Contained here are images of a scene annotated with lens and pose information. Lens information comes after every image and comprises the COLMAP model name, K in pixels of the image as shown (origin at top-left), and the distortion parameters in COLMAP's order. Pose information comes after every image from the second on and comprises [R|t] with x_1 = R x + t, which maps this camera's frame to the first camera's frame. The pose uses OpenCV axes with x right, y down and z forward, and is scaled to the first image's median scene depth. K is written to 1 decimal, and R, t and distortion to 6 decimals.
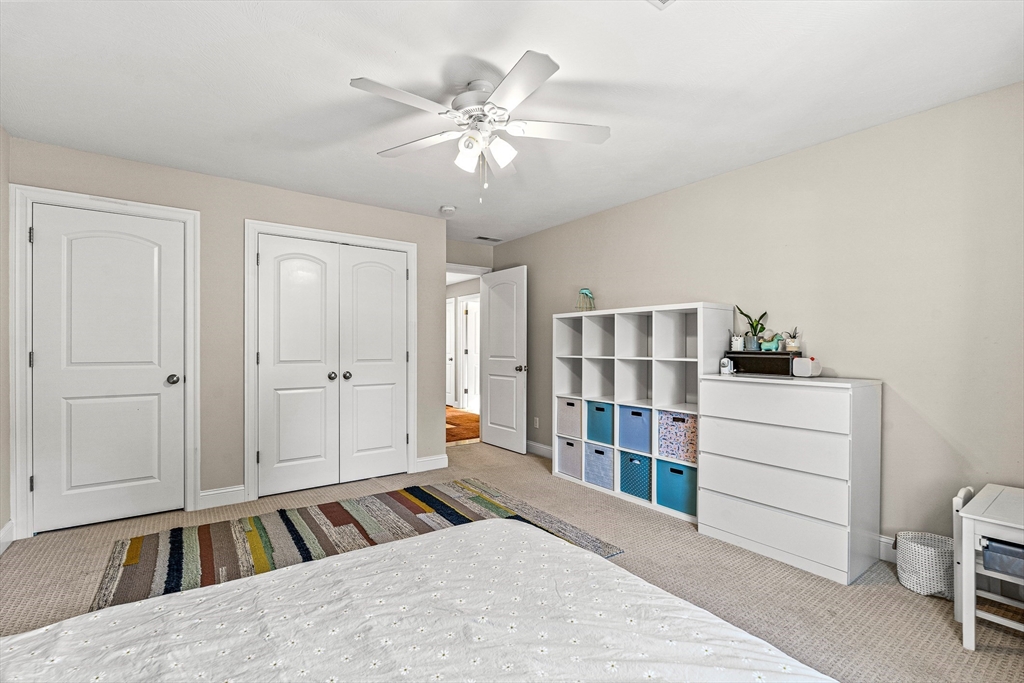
lens RADIAL K [[451.5, 0, 515.9], [0, 451.5, 348.2], [0, 0, 1]] dist [-0.005616, 0.000677]
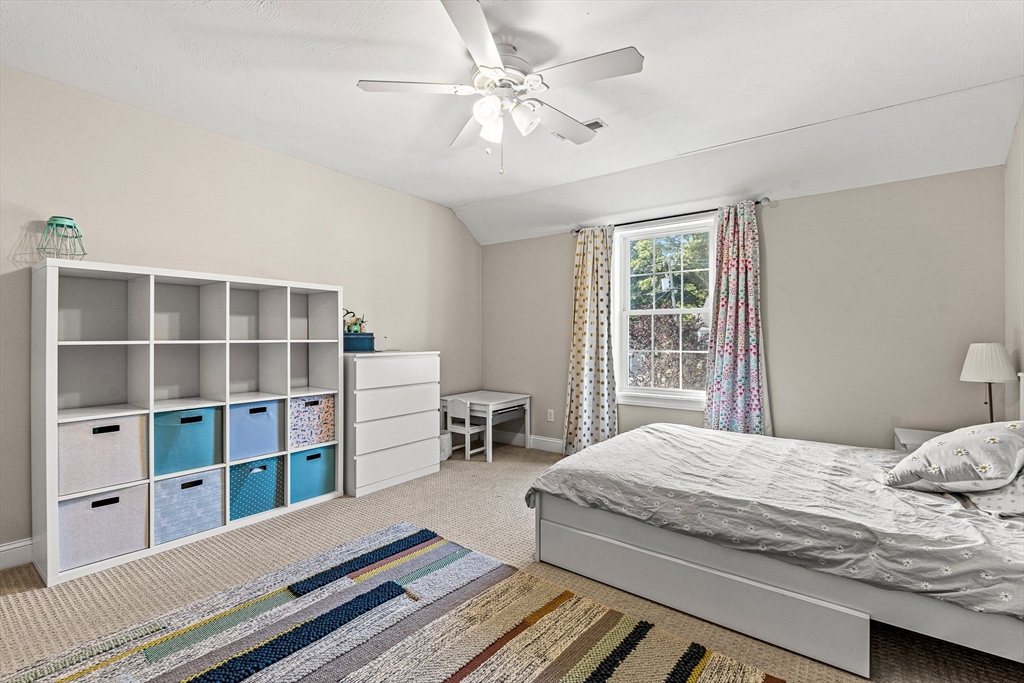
lens RADIAL K [[451.5, 0, 517.6], [0, 451.5, 335.4], [0, 0, 1]] dist [-0.005616, 0.000677]
pose [[-0.284482, -0.002475, 0.958678, -0.676402], [0.000081, 0.999997, 0.002606, 0.010401], [-0.958681, 0.000819, -0.284481, 0.836728]]
